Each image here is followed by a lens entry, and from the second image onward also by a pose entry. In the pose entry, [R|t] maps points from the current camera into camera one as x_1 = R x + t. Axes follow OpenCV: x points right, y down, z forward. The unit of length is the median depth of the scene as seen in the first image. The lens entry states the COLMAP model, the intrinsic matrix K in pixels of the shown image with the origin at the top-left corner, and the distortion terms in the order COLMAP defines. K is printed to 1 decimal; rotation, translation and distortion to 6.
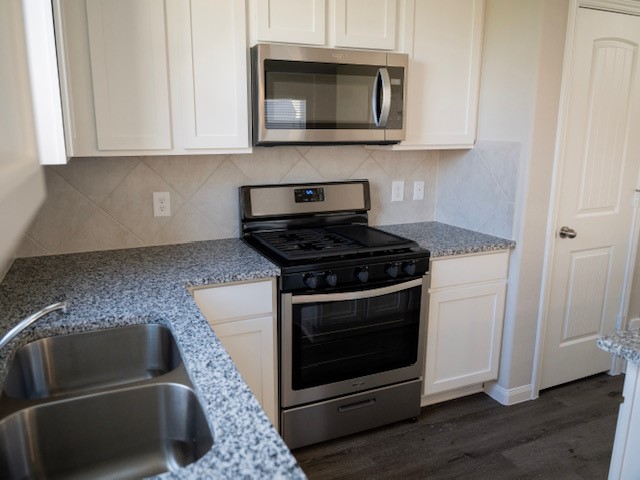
lens RADIAL K [[483.6, 0, 304.0], [0, 483.6, 236.5], [0, 0, 1]] dist [0.000056, -0.010857]
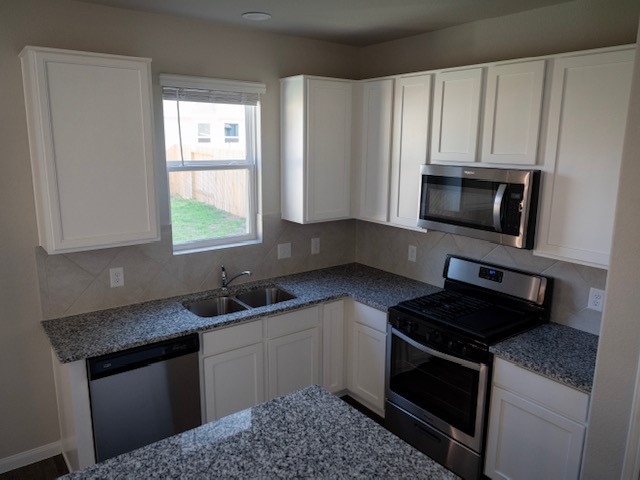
lens RADIAL K [[483.6, 0, 322.1], [0, 483.6, 239.2], [0, 0, 1]] dist [0.000056, -0.010857]
pose [[0.253395, 0.198266, -0.946827, 1.059213], [-0.217563, 0.965377, 0.143925, -0.258572], [0.942580, 0.169525, 0.287757, 0.238686]]
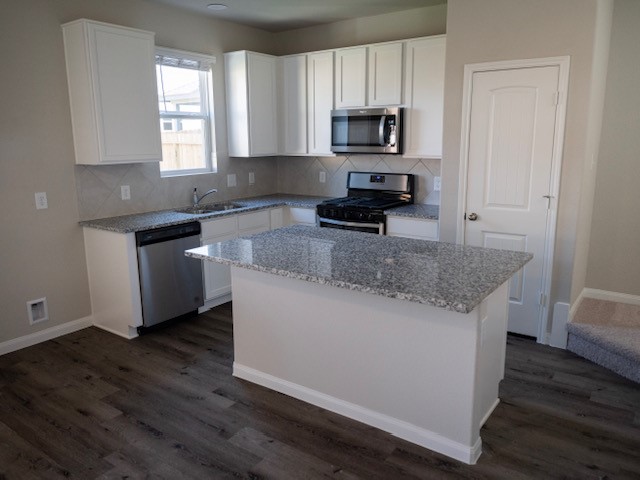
lens RADIAL K [[483.6, 0, 323.8], [0, 483.6, 234.6], [0, 0, 1]] dist [0.000056, -0.010857]
pose [[0.526581, 0.170146, -0.832924, 1.568577], [-0.176680, 0.980277, 0.088549, -0.003789], [0.831563, 0.100533, 0.546257, -0.210137]]
